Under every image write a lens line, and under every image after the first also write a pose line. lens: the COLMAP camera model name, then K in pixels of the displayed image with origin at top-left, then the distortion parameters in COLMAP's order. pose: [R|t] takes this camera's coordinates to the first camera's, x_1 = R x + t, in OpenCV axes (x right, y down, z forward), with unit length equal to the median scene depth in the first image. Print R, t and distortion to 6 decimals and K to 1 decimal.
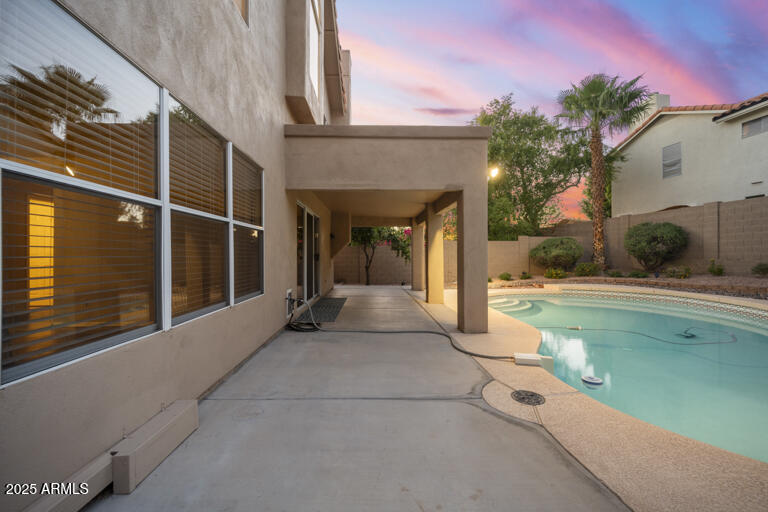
lens RADIAL K [[314.7, 0, 385.8], [0, 314.7, 253.8], [0, 0, 1]] dist [0.001096, 0.000255]
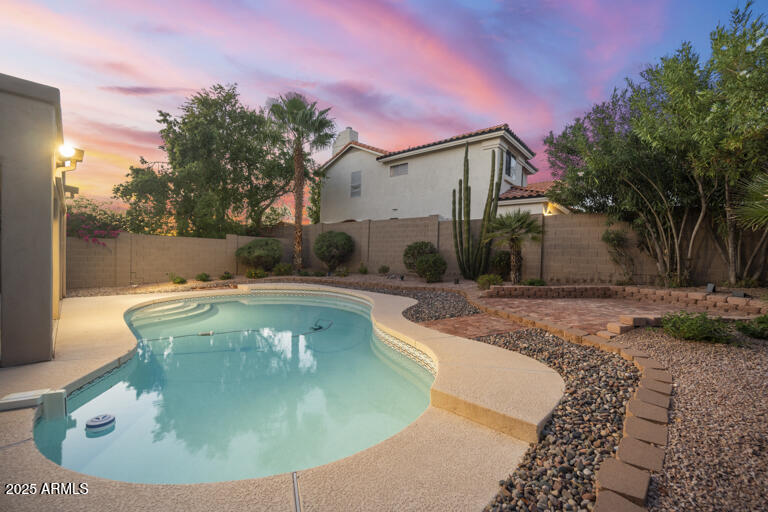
lens RADIAL K [[311.6, 0, 382.6], [0, 311.6, 262.3], [0, 0, 1]] dist [0.002149, 0.000185]
pose [[0.741680, 0.009948, 0.670680, 0.162133], [-0.035557, 0.999067, 0.024502, -0.013785], [-0.669810, -0.042020, 0.741342, -0.037693]]
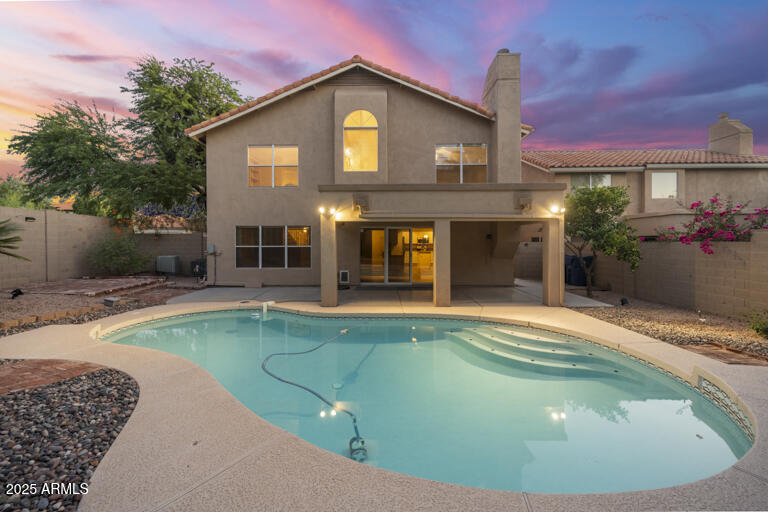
lens RADIAL K [[321.8, 0, 383.9], [0, 321.8, 246.2], [0, 0, 1]] dist [-0.000684, -0.000187]
pose [[-0.045896, 0.014462, -0.998842, 0.789440], [0.005697, 0.999883, 0.014216, -0.036551], [0.998930, -0.005038, -0.045973, 0.560164]]
